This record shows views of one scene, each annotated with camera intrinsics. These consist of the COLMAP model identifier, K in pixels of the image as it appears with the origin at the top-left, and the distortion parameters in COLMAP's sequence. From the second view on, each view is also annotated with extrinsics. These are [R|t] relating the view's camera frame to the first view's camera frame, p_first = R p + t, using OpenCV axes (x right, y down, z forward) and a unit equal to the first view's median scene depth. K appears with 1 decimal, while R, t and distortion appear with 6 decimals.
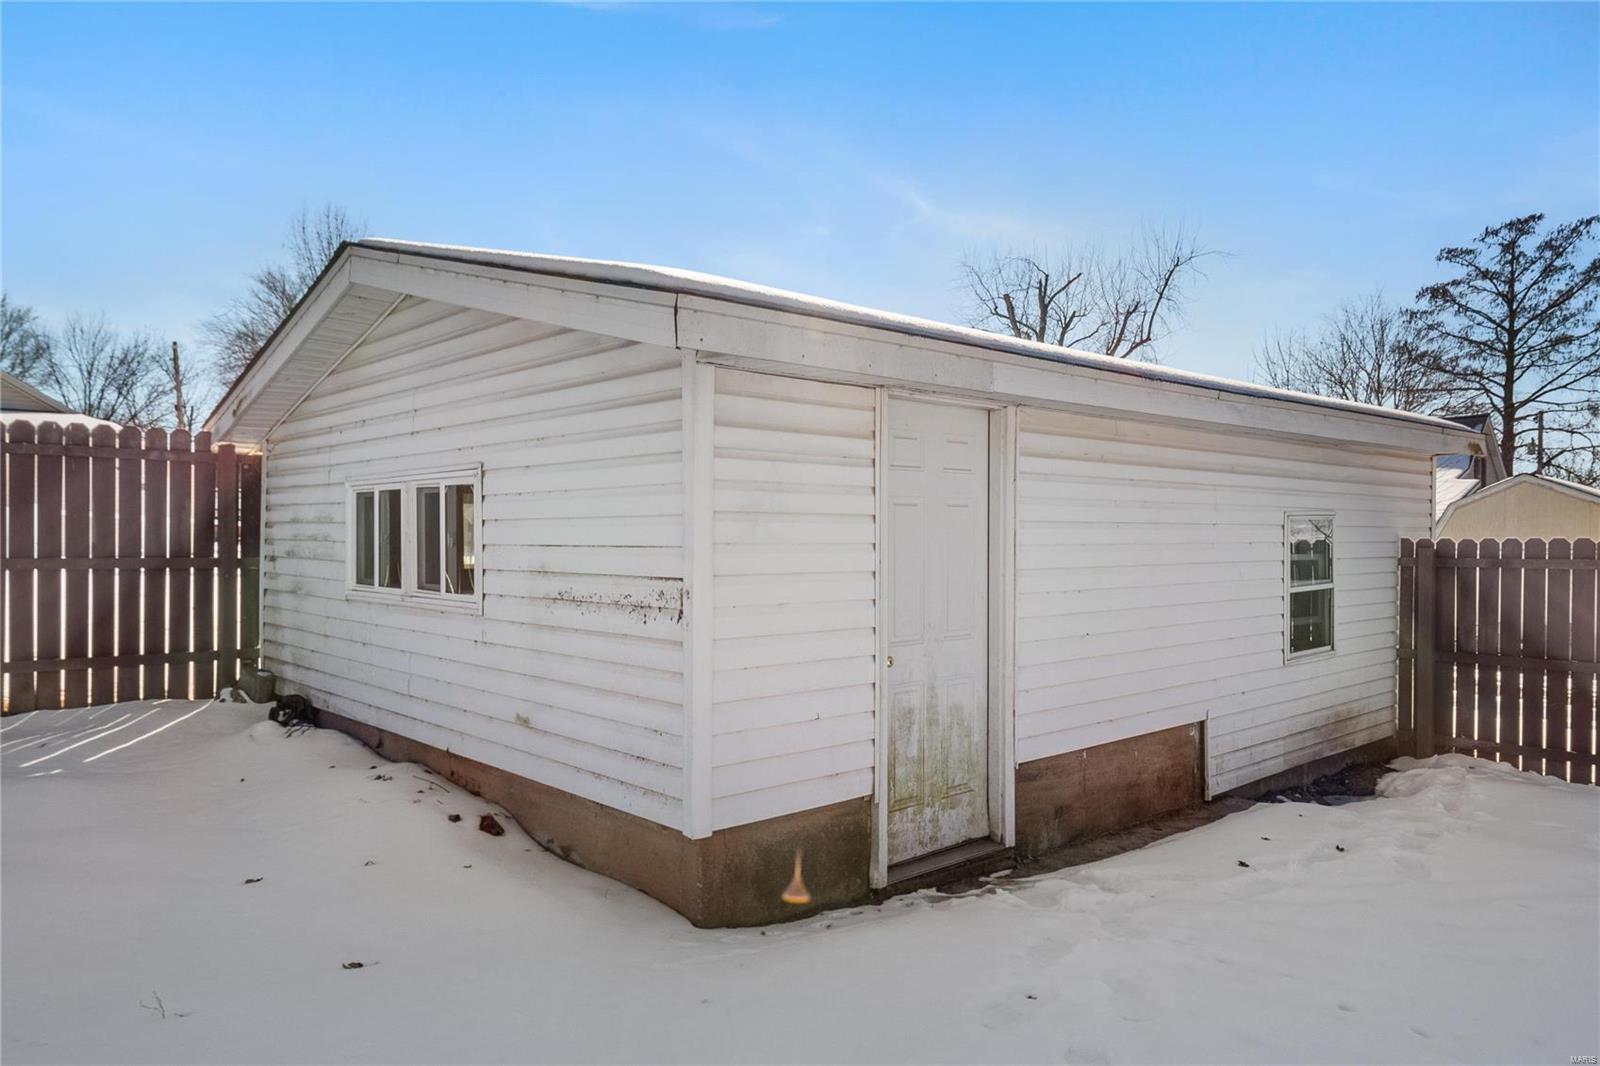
lens RADIAL K [[1053.1, 0, 798.1], [0, 1053.1, 542.6], [0, 0, 1]] dist [0.001829, -0.000028]
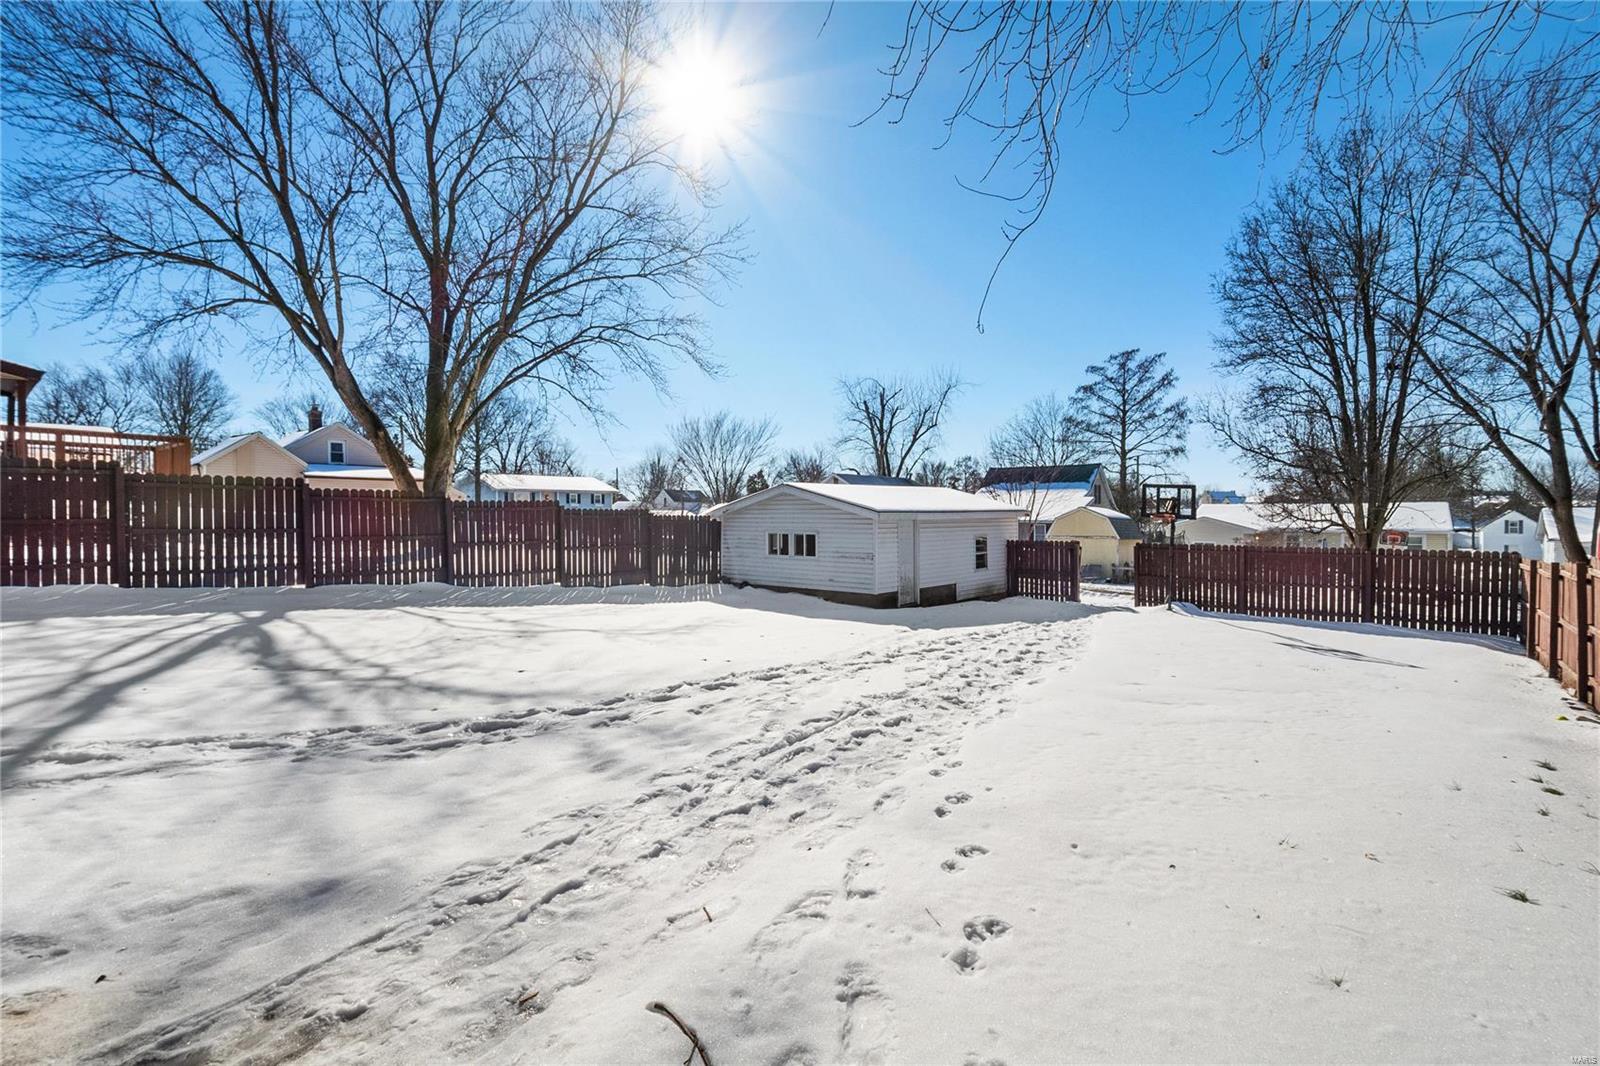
lens RADIAL K [[758.6, 0, 795.7], [0, 758.6, 526.3], [0, 0, 1]] dist [0.000720, -0.006418]
pose [[0.989566, -0.004107, 0.144018, -0.083353], [0.003146, 0.999971, 0.006899, -0.010846], [-0.144043, -0.006374, 0.989551, -0.231946]]
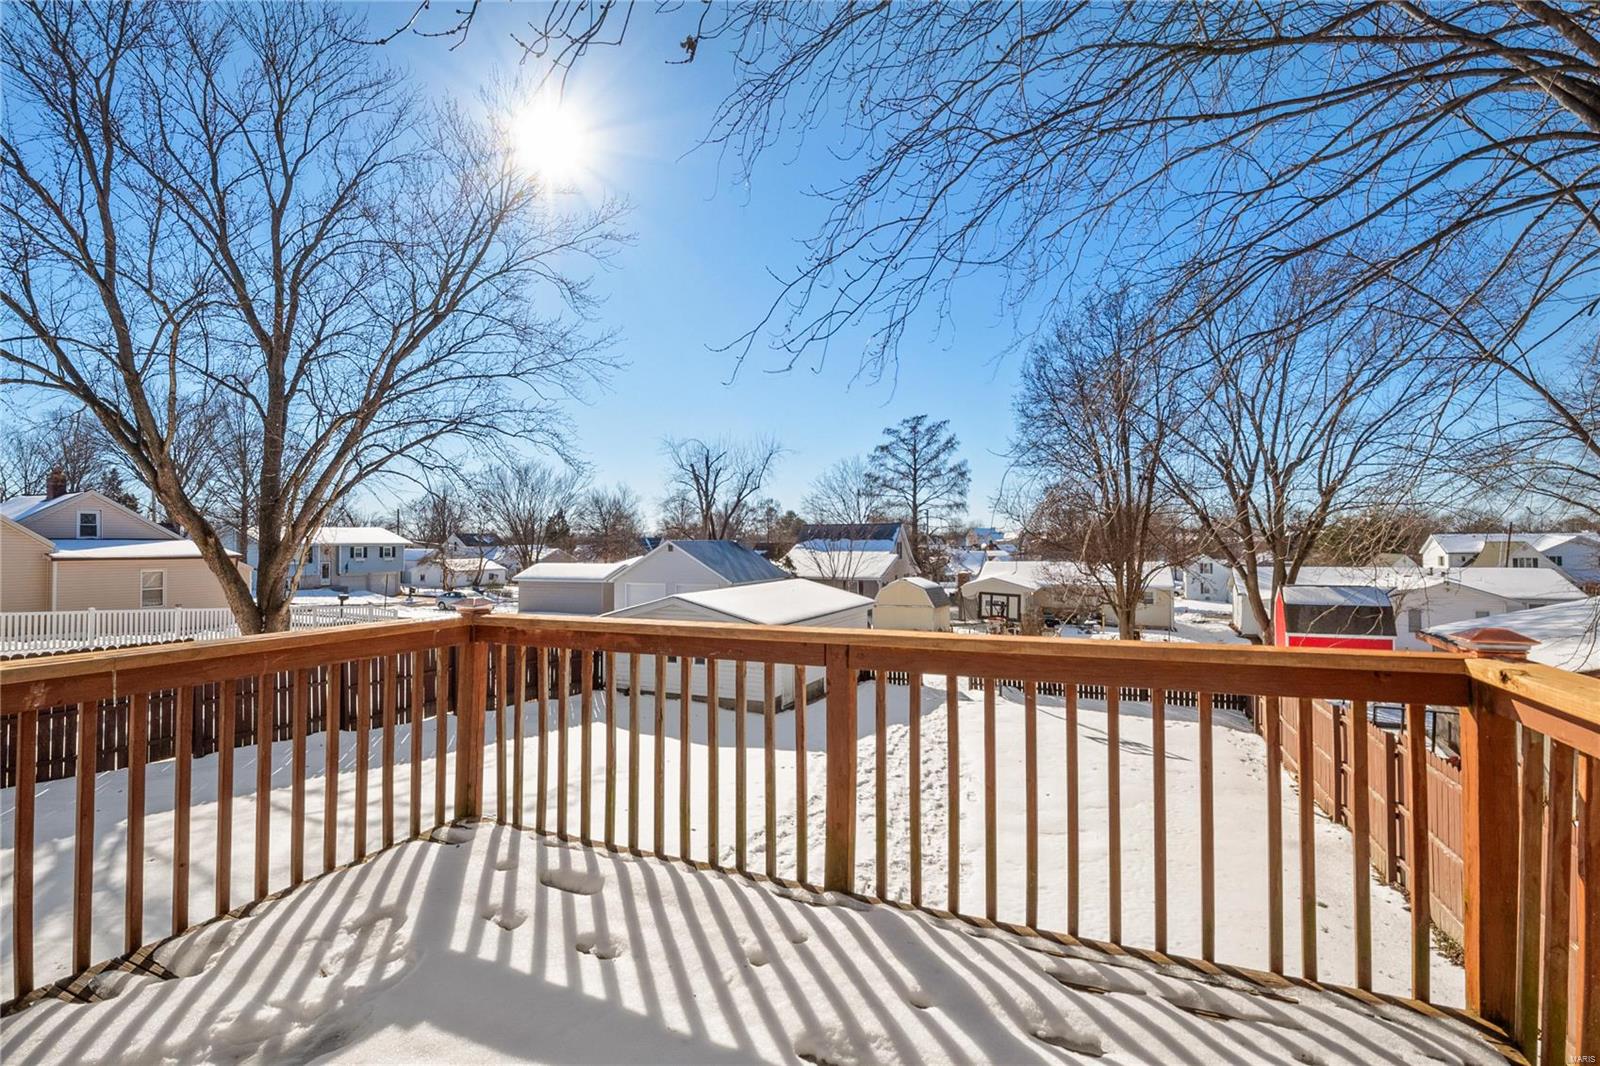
lens RADIAL K [[758.6, 0, 801.1], [0, 758.6, 527.4], [0, 0, 1]] dist [0.000720, -0.006418]
pose [[0.911355, 0.005364, 0.411587, -0.129613], [0.007416, 0.999539, -0.029449, -0.047269], [-0.411555, 0.029891, 0.910895, -0.245982]]
